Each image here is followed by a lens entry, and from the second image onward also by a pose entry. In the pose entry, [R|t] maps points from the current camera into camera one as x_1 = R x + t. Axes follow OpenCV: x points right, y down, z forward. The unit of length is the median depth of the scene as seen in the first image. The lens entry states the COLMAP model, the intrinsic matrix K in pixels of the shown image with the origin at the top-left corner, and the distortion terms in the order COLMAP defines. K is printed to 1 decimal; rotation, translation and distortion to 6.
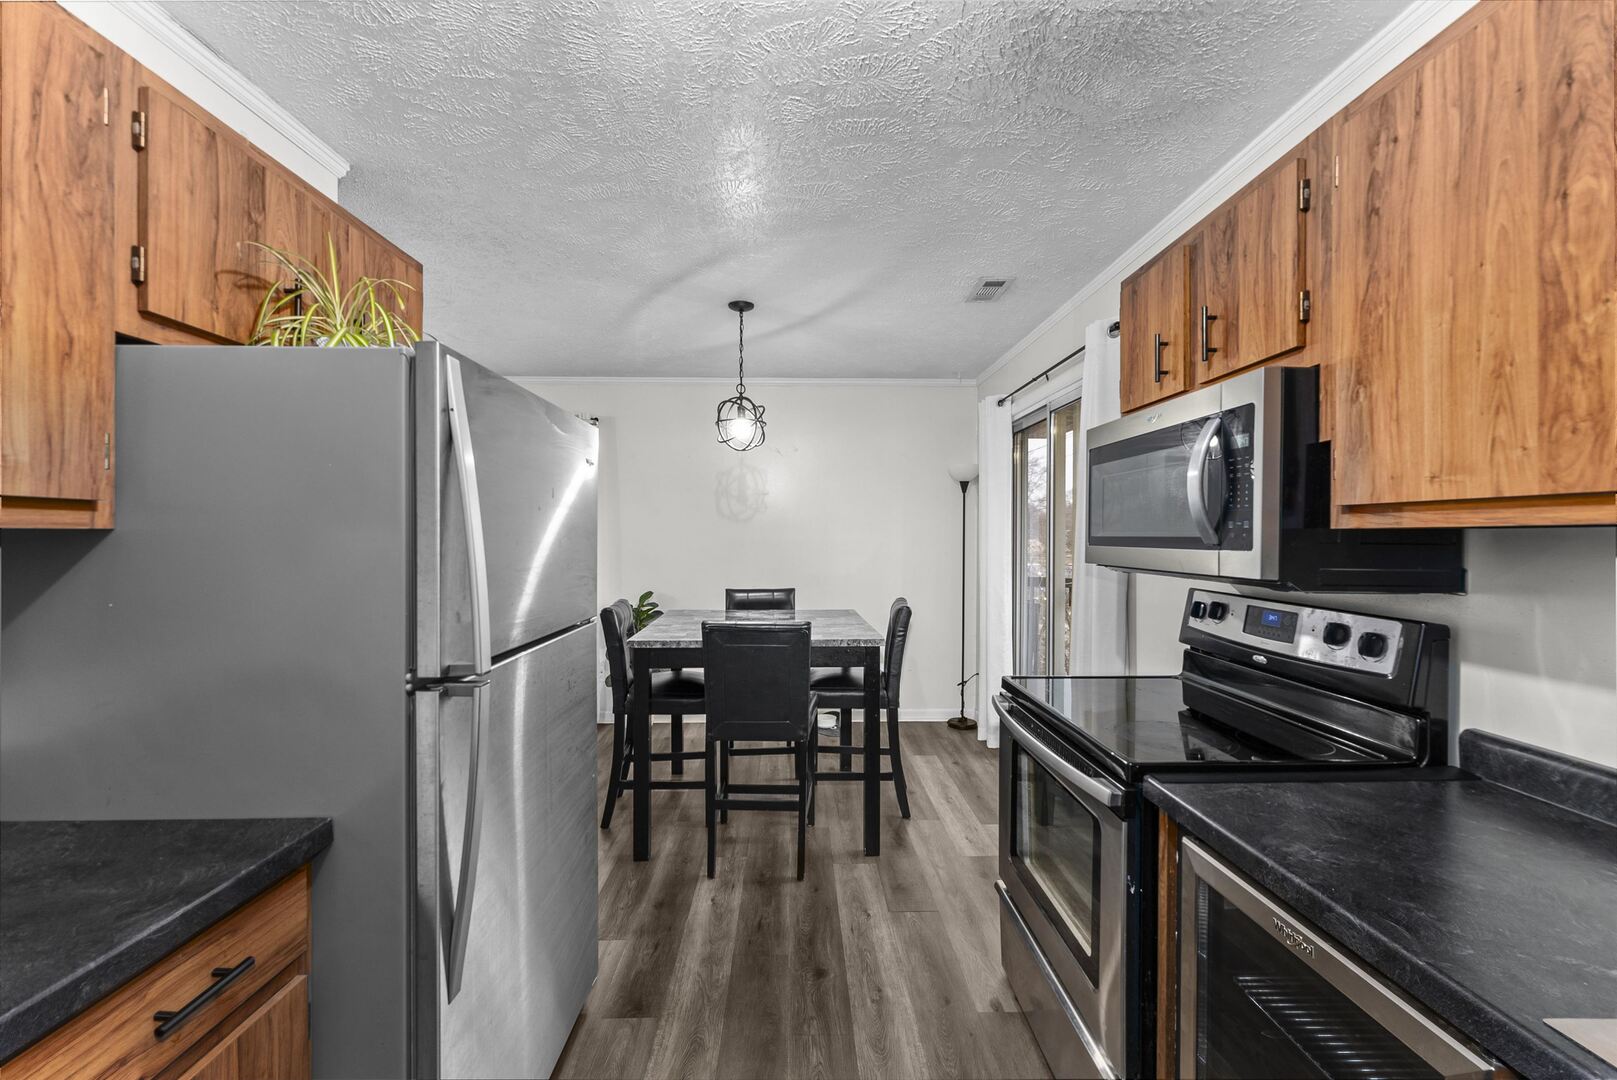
lens RADIAL K [[646.0, 0, 808.5], [0, 646.0, 540.0], [0, 0, 1]] dist [0.001185, -0.000190]
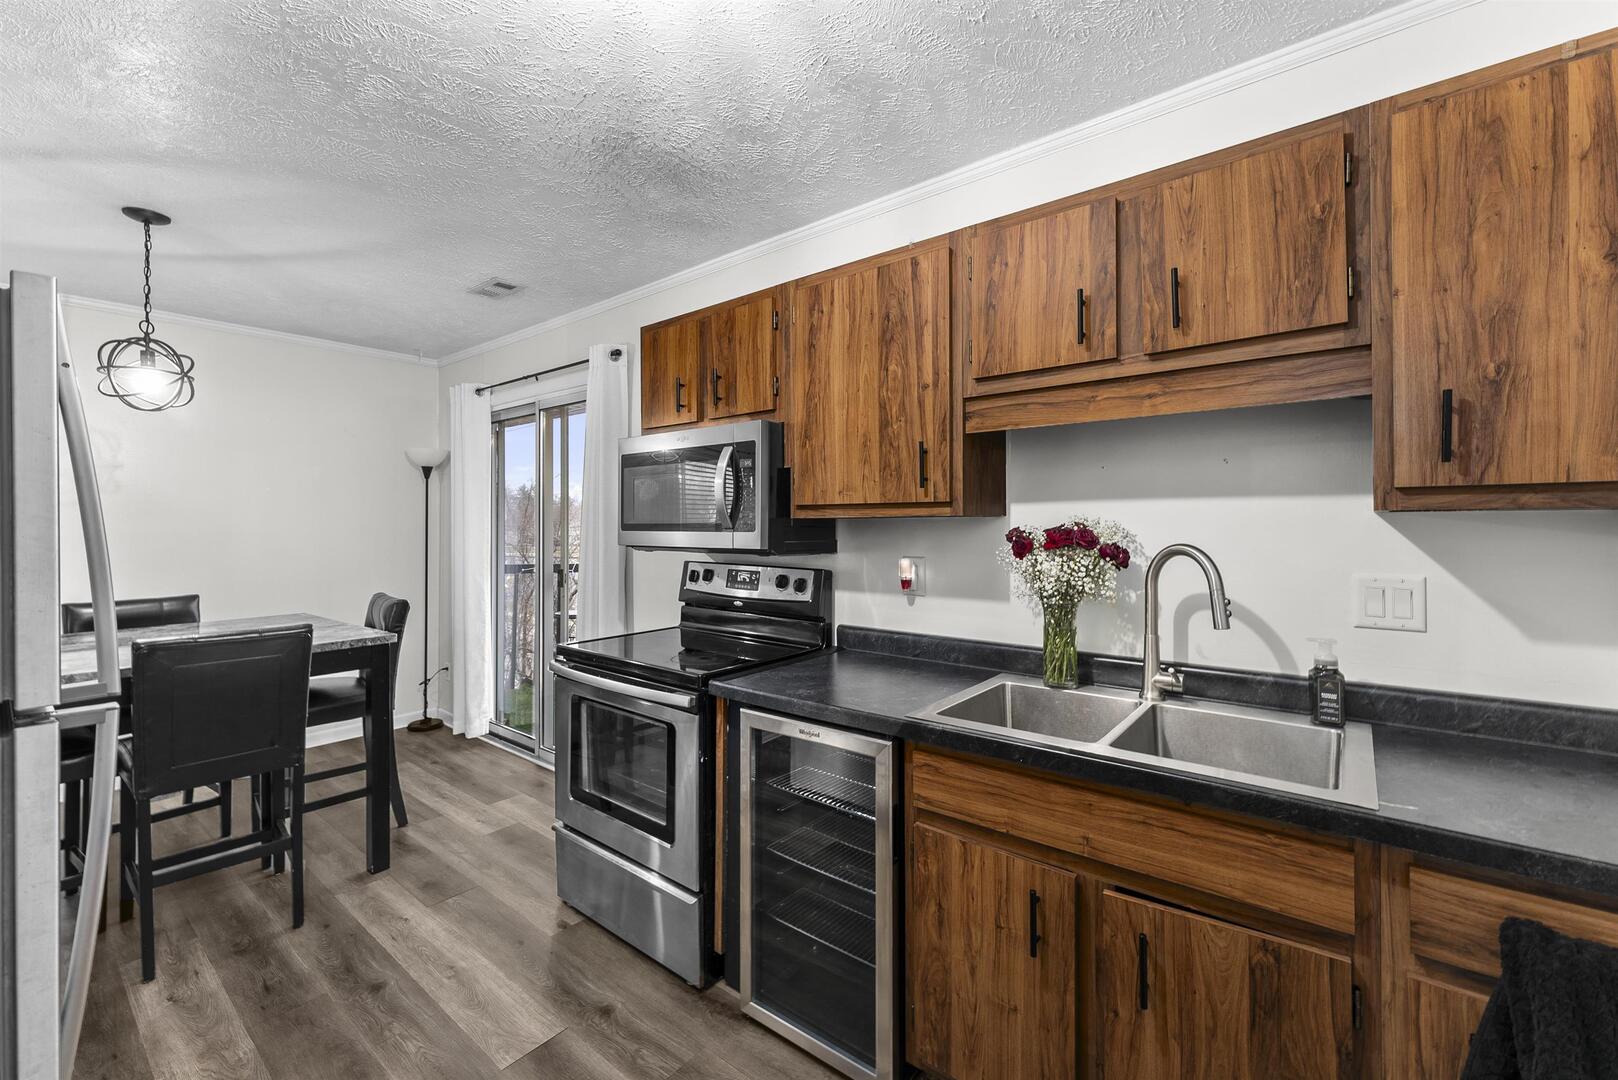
lens RADIAL K [[659.7, 0, 810.4], [0, 659.7, 528.2], [0, 0, 1]] dist [-0.000391, -0.000275]
pose [[0.647329, -0.008722, 0.762161, -0.405257], [0.009547, 0.999949, 0.003334, 0.002904], [-0.762151, 0.005118, 0.647379, -0.147985]]
